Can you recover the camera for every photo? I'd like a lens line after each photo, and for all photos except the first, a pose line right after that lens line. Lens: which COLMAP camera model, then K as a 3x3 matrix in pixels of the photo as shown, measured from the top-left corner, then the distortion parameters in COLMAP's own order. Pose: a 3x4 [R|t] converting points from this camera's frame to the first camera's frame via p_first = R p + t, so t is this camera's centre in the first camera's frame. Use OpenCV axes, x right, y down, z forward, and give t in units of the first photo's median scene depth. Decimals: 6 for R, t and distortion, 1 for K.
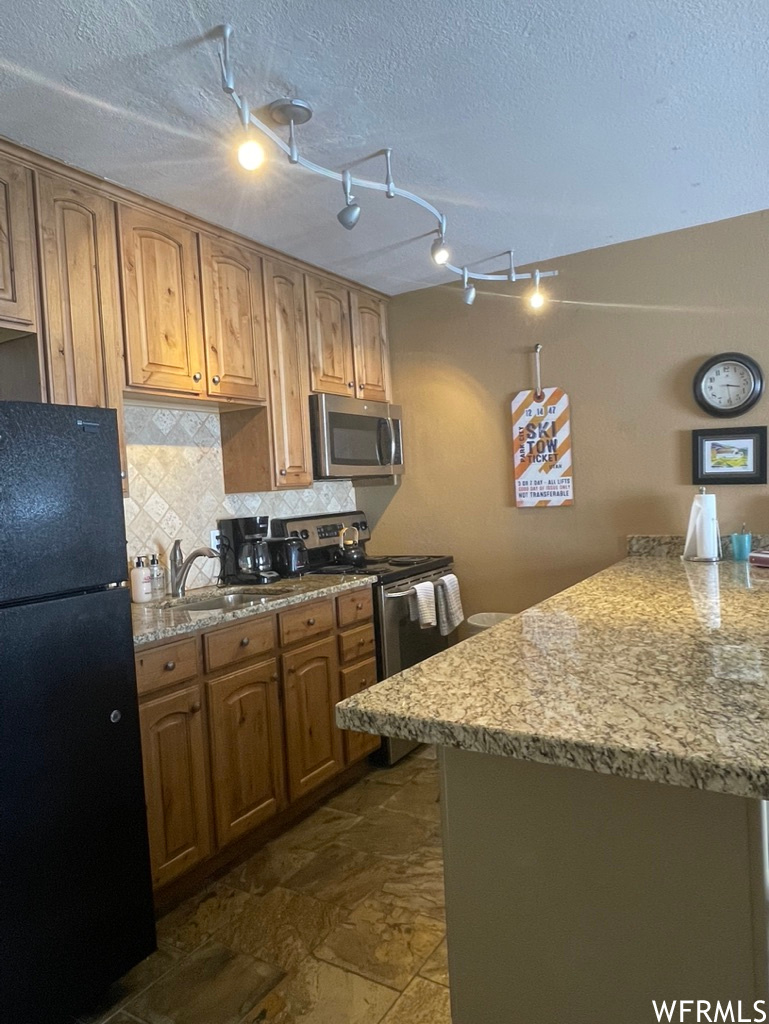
lens RADIAL K [[671.8, 0, 382.6], [0, 671.8, 503.6], [0, 0, 1]] dist [-0.001598, -0.010130]
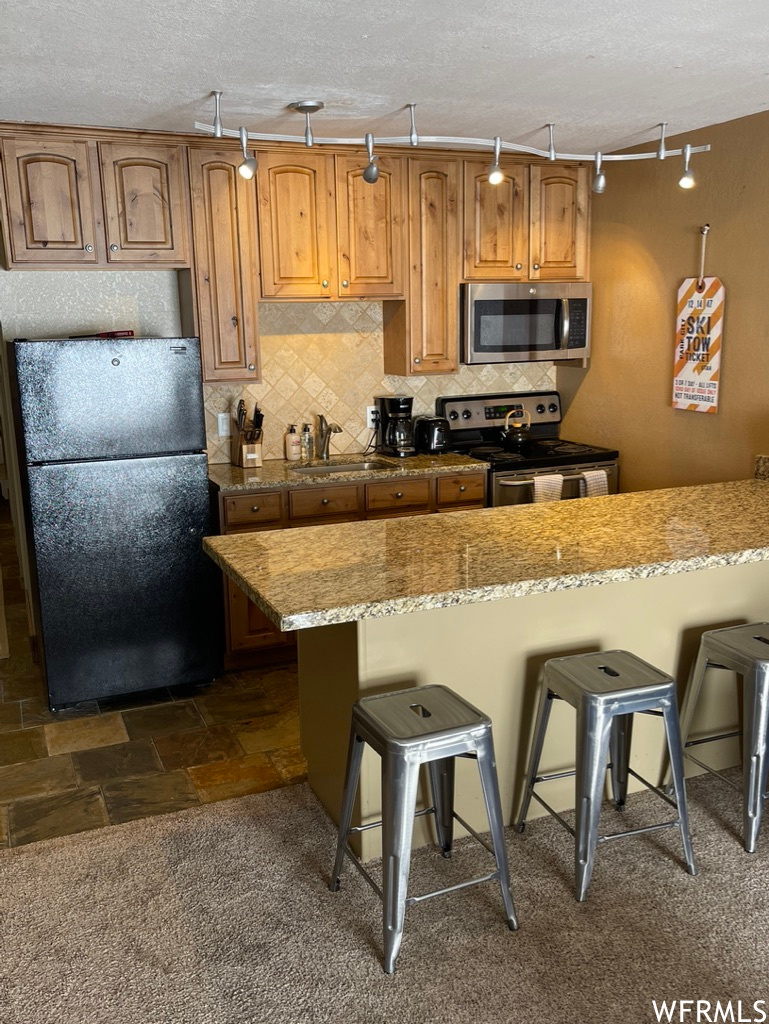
lens RADIAL K [[915.2, 0, 385.1], [0, 915.2, 517.3], [0, 0, 1]] dist [0.012707, -0.040058]
pose [[0.819319, 0.164140, -0.549340, 0.656087], [-0.038991, 0.971877, 0.232238, -0.138261], [0.572011, -0.168858, 0.802677, -0.280347]]
